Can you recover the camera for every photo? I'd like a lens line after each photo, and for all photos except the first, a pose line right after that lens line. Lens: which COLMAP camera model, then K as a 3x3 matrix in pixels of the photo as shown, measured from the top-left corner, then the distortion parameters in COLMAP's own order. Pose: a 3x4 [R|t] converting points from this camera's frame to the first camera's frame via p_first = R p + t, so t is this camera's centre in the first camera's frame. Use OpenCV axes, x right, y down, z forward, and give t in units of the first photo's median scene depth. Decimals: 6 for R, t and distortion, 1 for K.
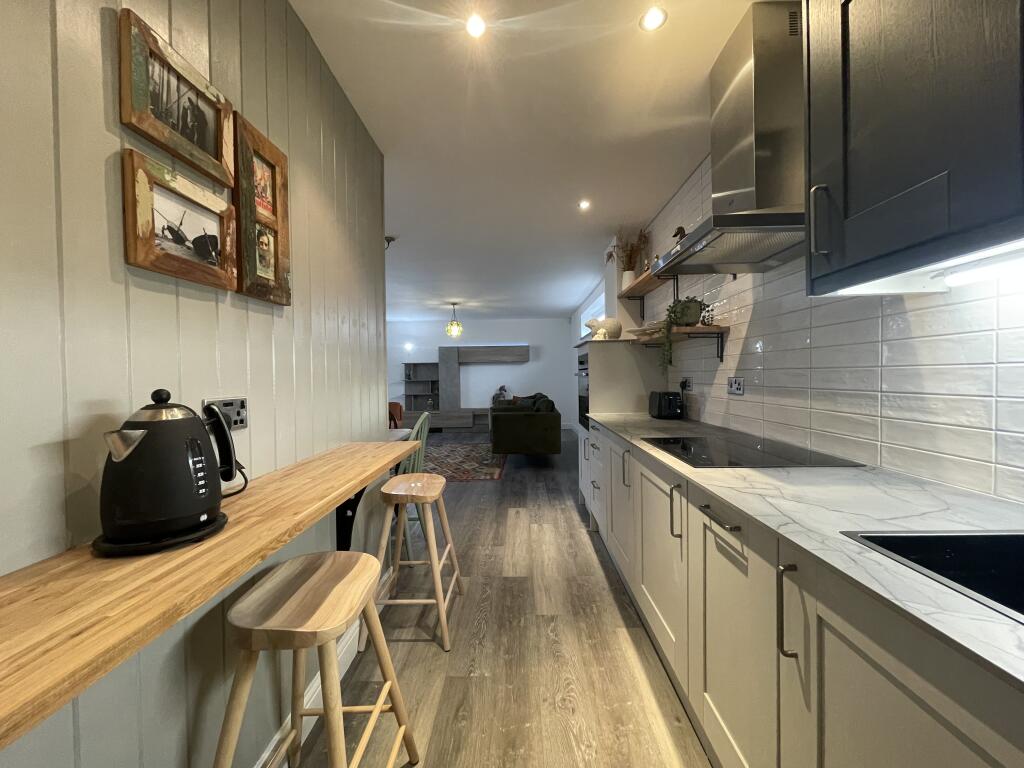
lens RADIAL K [[410.5, 0, 510.7], [0, 410.5, 382.1], [0, 0, 1]] dist [-0.003535, -0.000244]
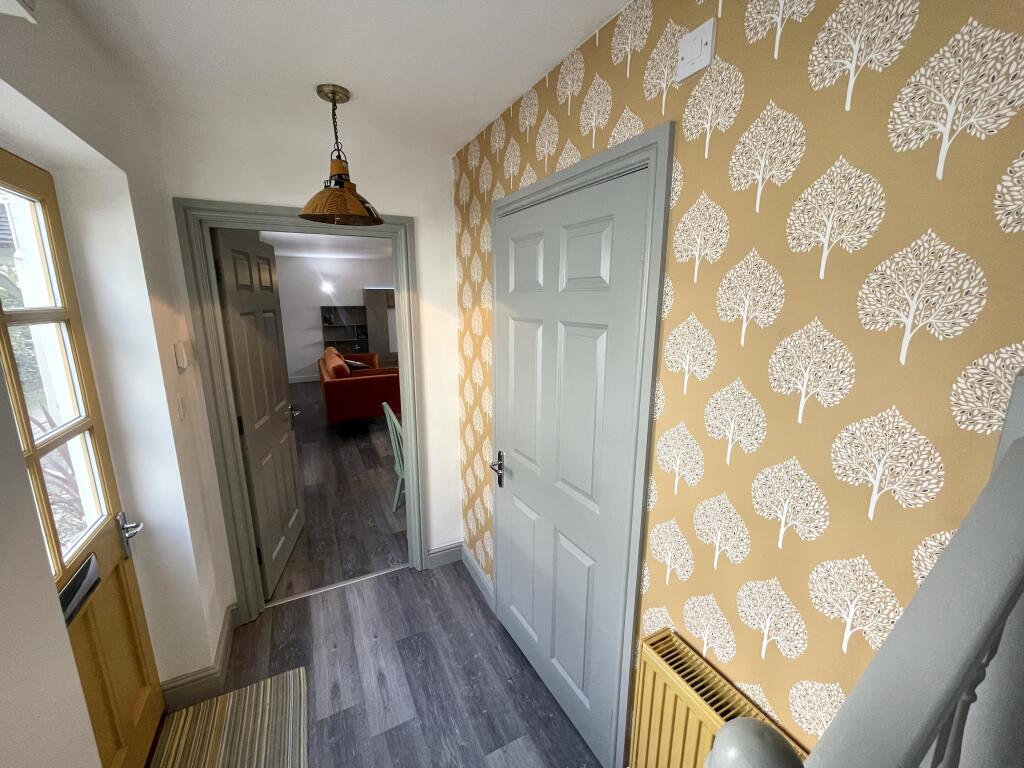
lens RADIAL K [[410.5, 0, 517.4], [0, 410.5, 383.7], [0, 0, 1]] dist [-0.003535, -0.000244]
pose [[0.872544, -0.084343, 0.481201, -0.342746], [-0.005376, 0.983267, 0.182090, -0.045937], [-0.488507, -0.161468, 0.857490, -0.007062]]
